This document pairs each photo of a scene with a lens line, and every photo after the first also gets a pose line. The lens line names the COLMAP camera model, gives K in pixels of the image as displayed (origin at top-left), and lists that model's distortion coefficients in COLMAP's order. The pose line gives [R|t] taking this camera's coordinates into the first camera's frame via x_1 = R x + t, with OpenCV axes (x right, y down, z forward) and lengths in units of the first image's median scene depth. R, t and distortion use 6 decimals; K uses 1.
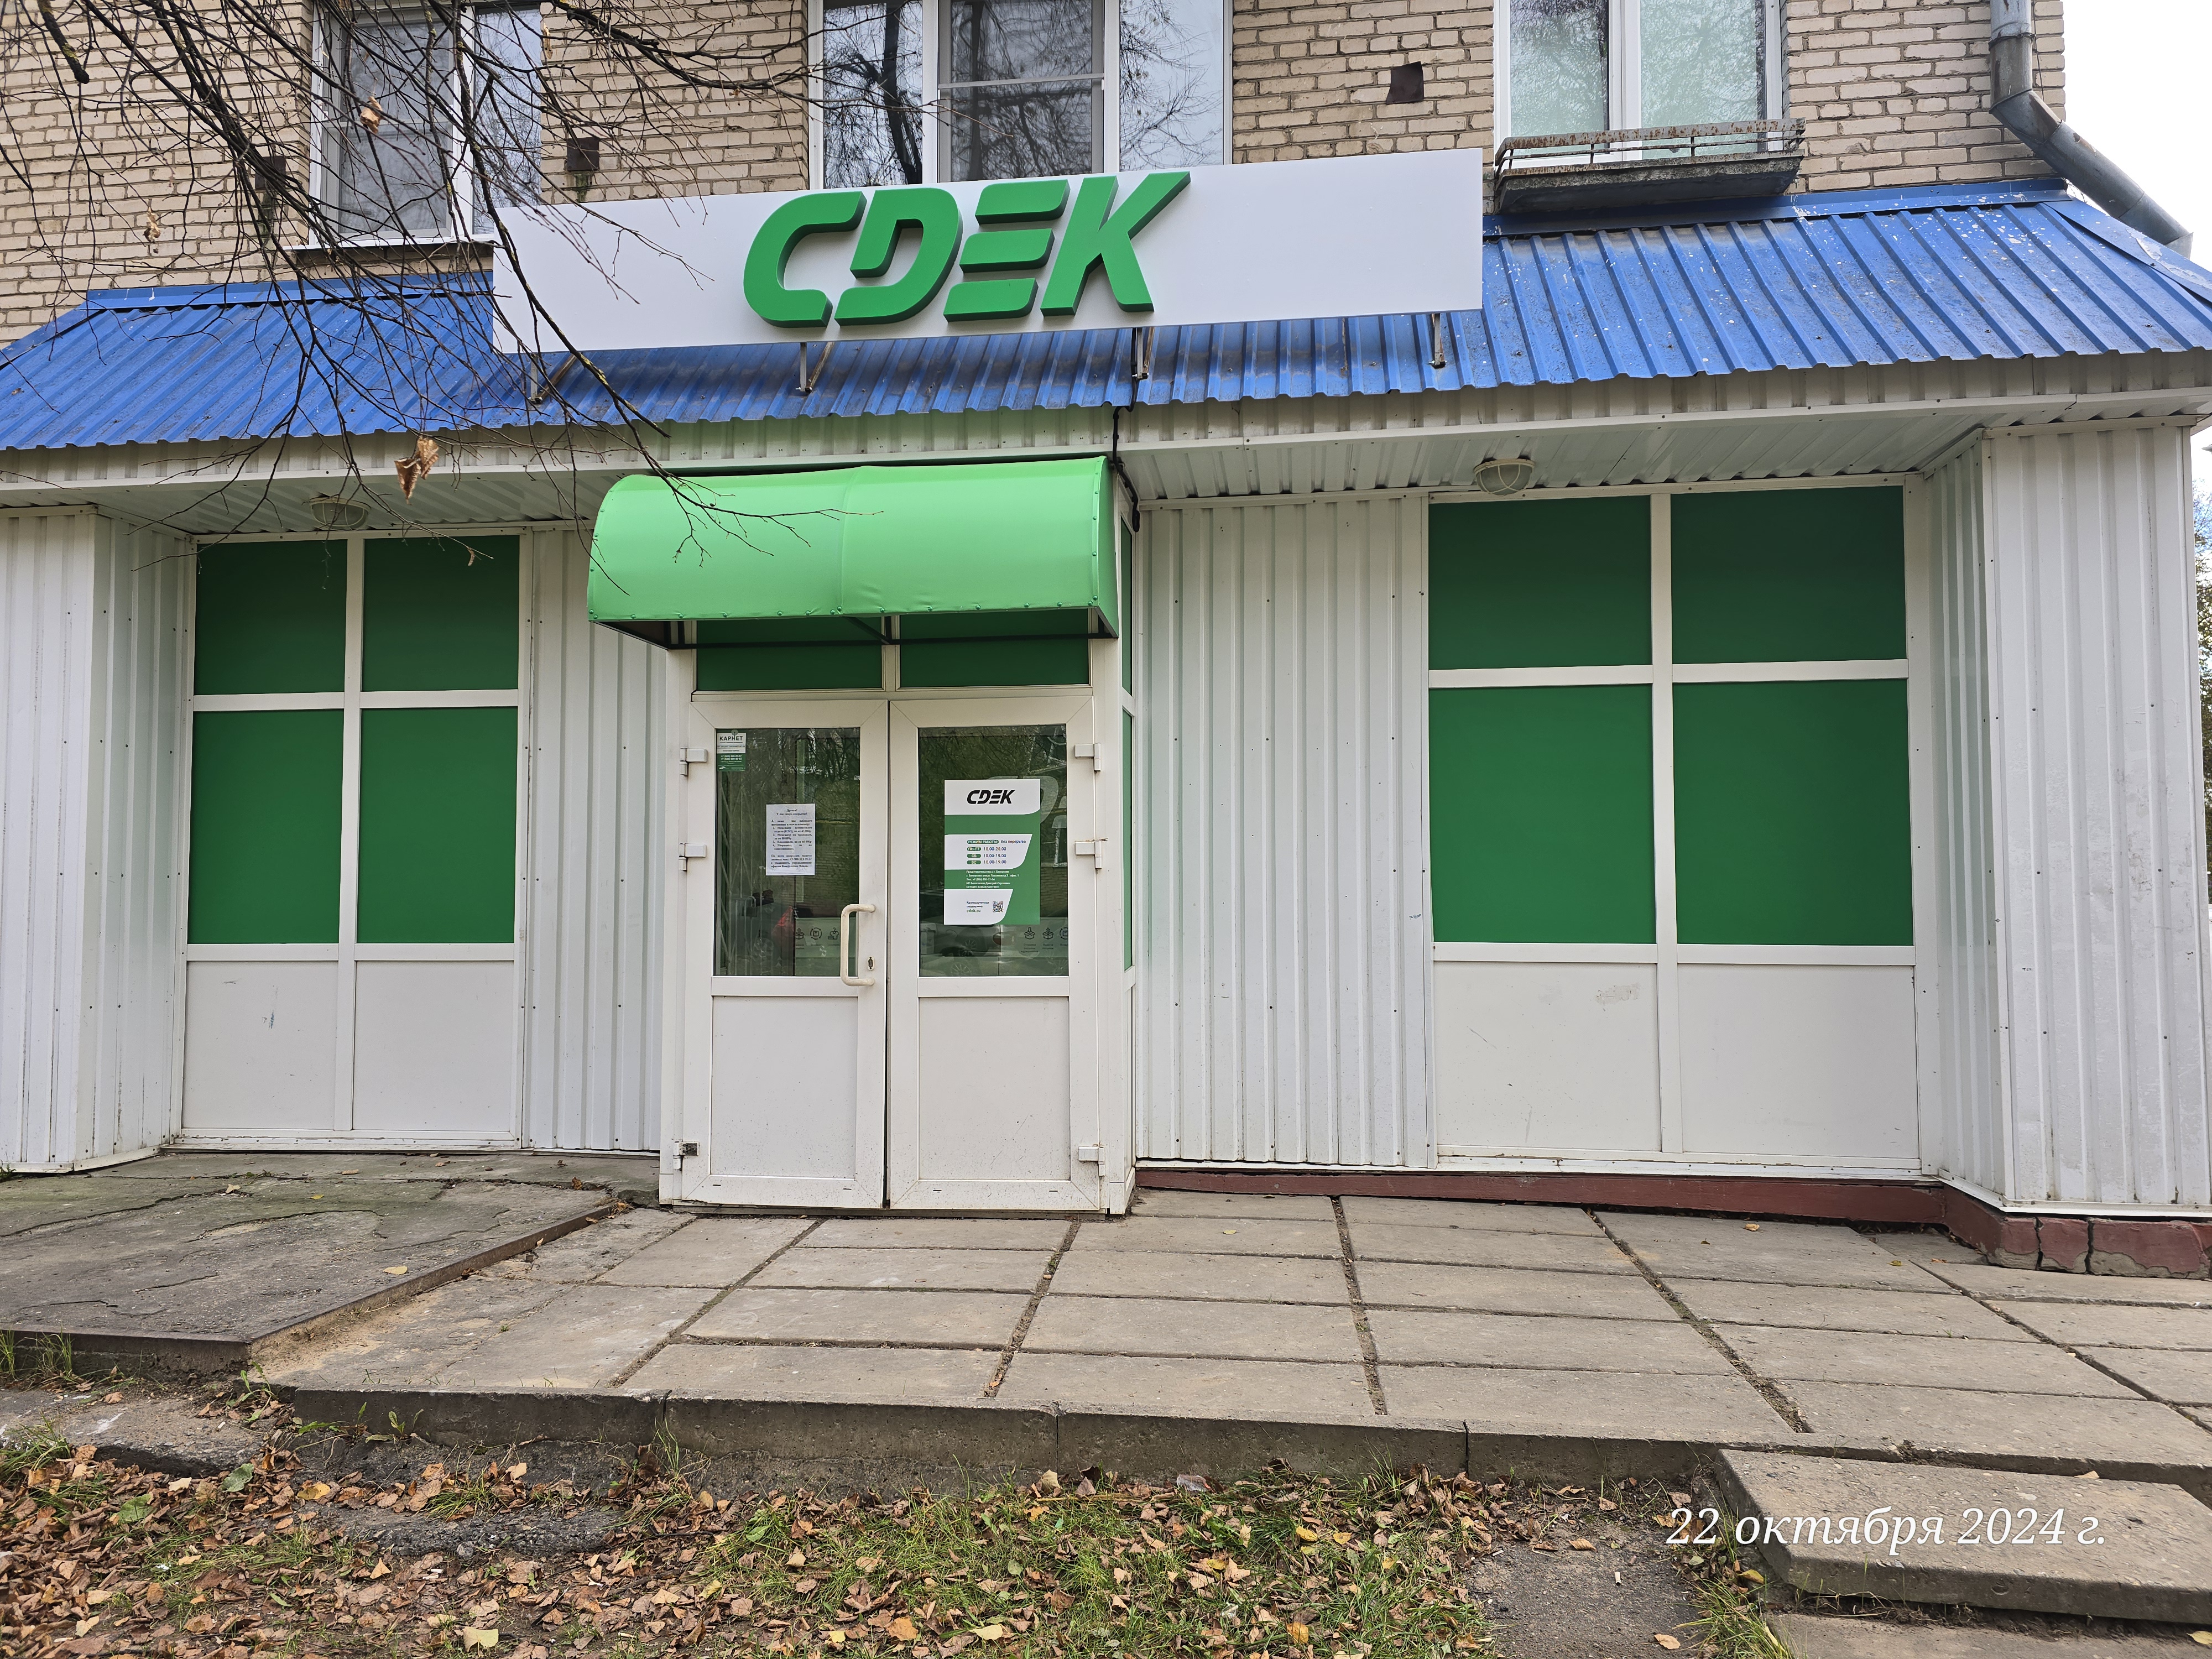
lens RADIAL K [[1483.0, 0, 1101.0], [0, 1483.0, 838.7], [0, 0, 1]] dist [0.008595, -0.024795]
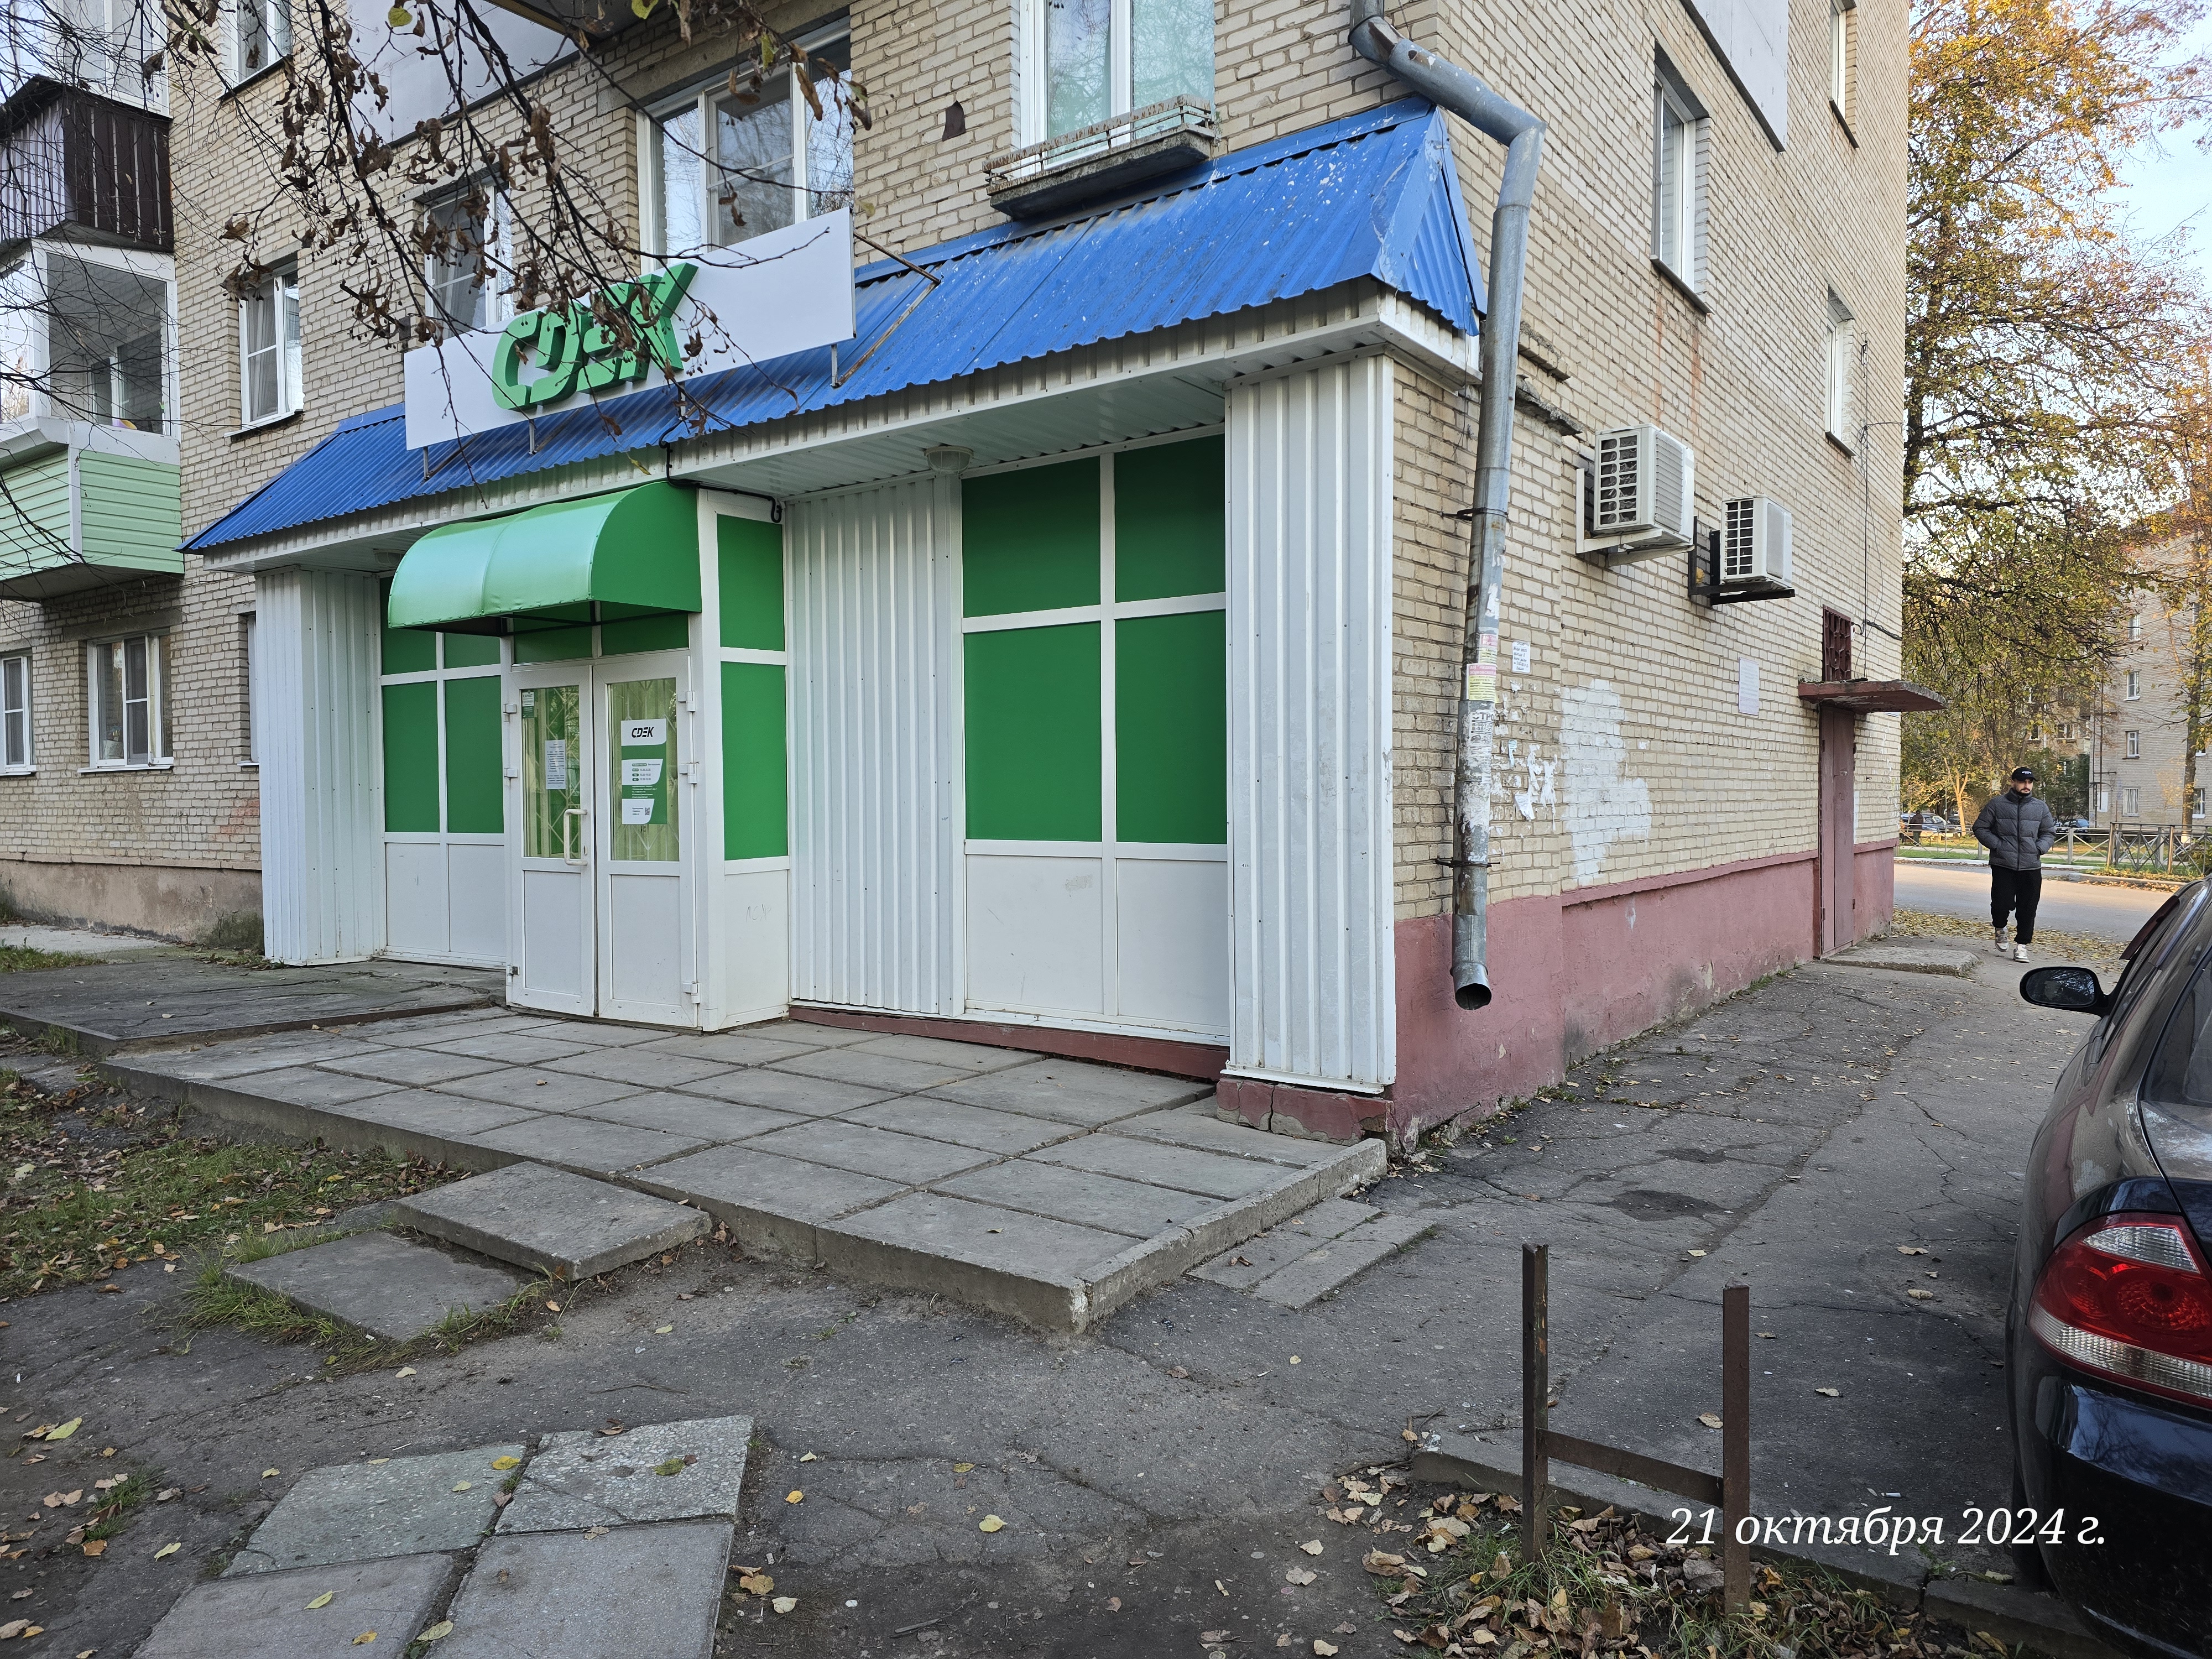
lens RADIAL K [[1483.0, 0, 1092.4], [0, 1483.0, 843.6], [0, 0, 1]] dist [0.008595, -0.024795]
pose [[0.883148, 0.007999, -0.469027, 0.912326], [0.028955, 0.997019, 0.071524, -0.011483], [0.468200, -0.076747, 0.880283, -0.045680]]
